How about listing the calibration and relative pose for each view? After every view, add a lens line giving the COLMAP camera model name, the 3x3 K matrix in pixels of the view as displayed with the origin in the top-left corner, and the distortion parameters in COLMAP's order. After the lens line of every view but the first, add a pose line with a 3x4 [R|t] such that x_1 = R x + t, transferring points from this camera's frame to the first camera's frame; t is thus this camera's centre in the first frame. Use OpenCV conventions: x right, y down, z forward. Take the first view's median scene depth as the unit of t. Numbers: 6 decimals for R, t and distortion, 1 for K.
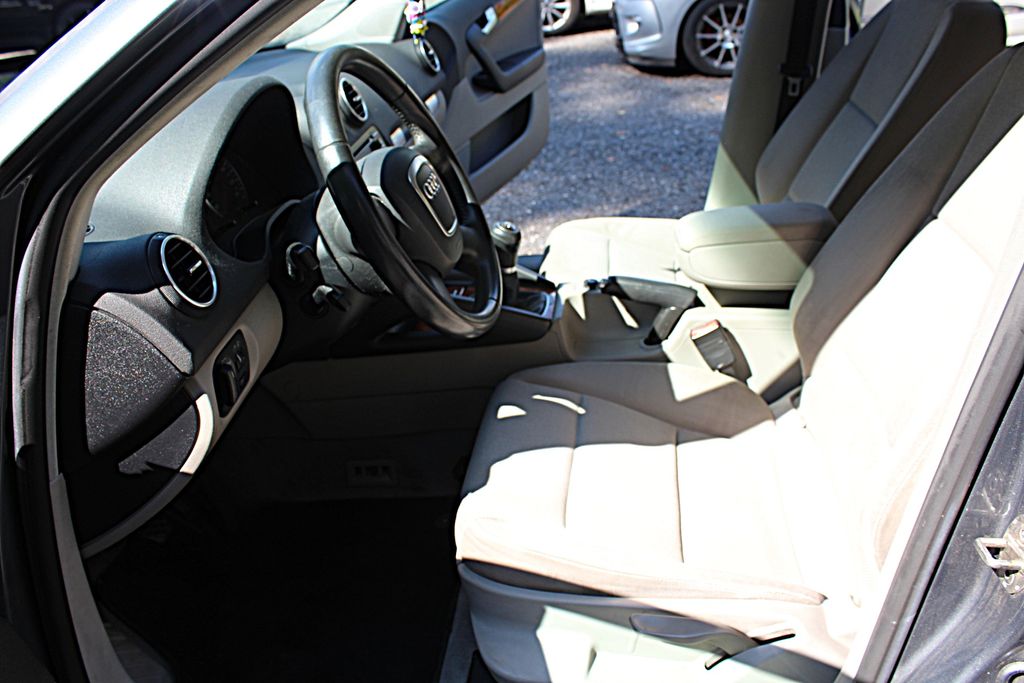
lens RADIAL K [[881.1, 0, 512.0], [0, 881.1, 341.5], [0, 0, 1]] dist [-0.162382, 0.146975]
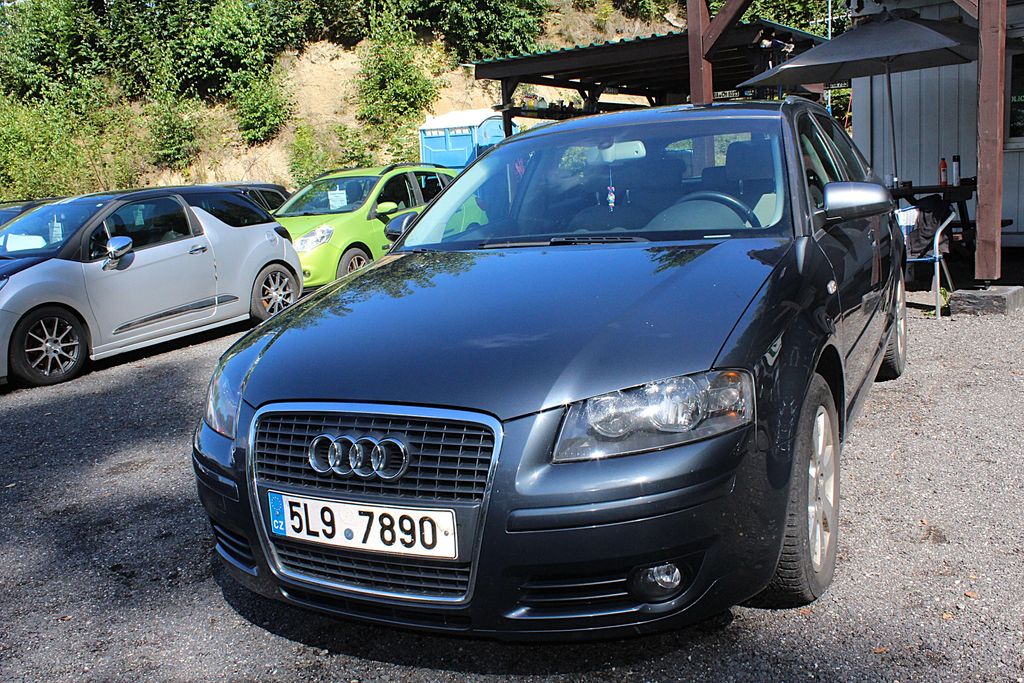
lens RADIAL K [[933.7, 0, 512.0], [0, 933.7, 341.5], [0, 0, 1]] dist [-0.145269, 0.137349]
pose [[0.374321, -0.103791, 0.921472, -1.338281], [0.467653, 0.879221, -0.090938, 0.039289], [-0.800740, 0.464970, 0.377649, 0.207804]]
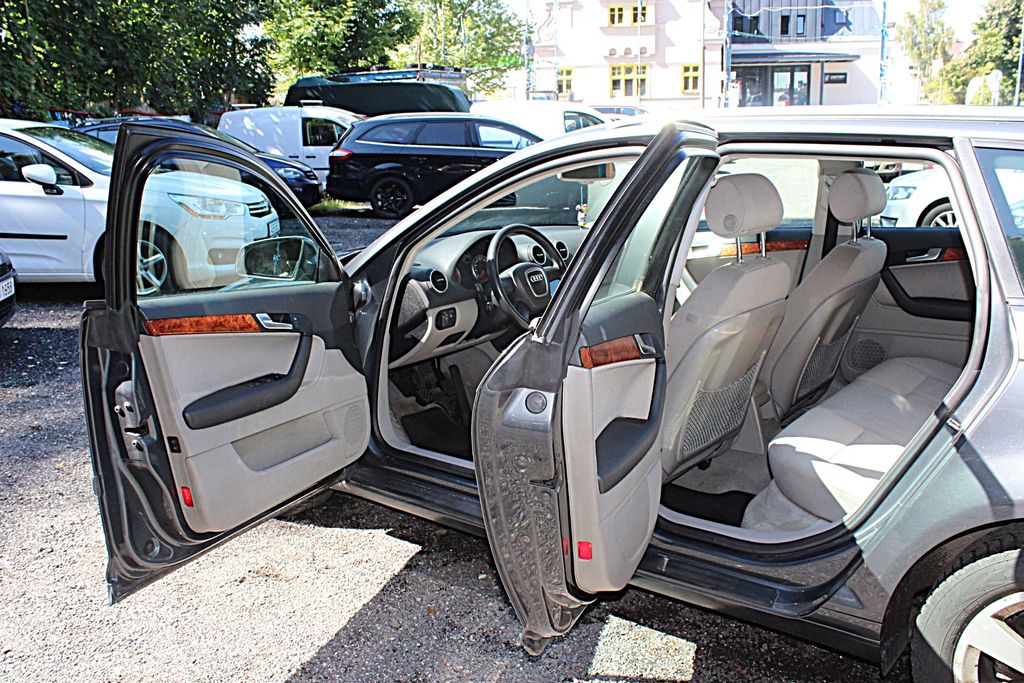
lens RADIAL K [[893.3, 0, 512.0], [0, 893.3, 341.5], [0, 0, 1]] dist [-0.157486, 0.143559]
pose [[0.835882, 0.195929, -0.512751, 0.506618], [-0.296620, 0.947222, -0.121600, 0.143749], [0.461864, 0.253735, 0.849882, -0.523596]]
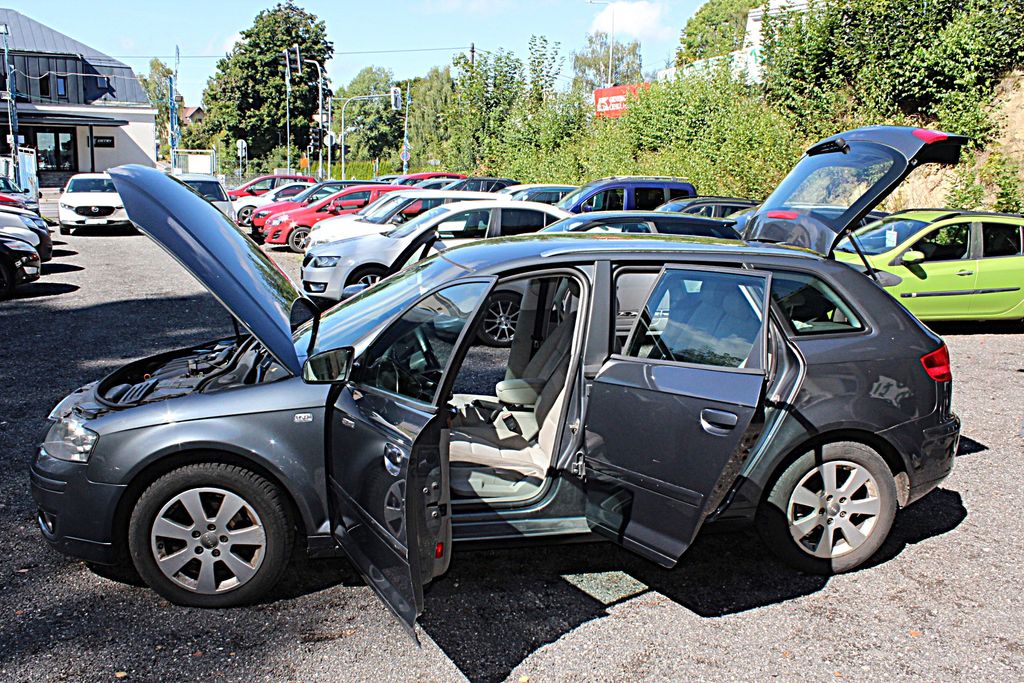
lens RADIAL K [[881.1, 0, 512.0], [0, 881.1, 341.5], [0, 0, 1]] dist [-0.162382, 0.146975]
pose [[0.965900, 0.060175, 0.251827, -0.284311], [0.018908, 0.953628, -0.300394, 0.338039], [-0.258226, 0.294912, 0.919971, -0.982541]]
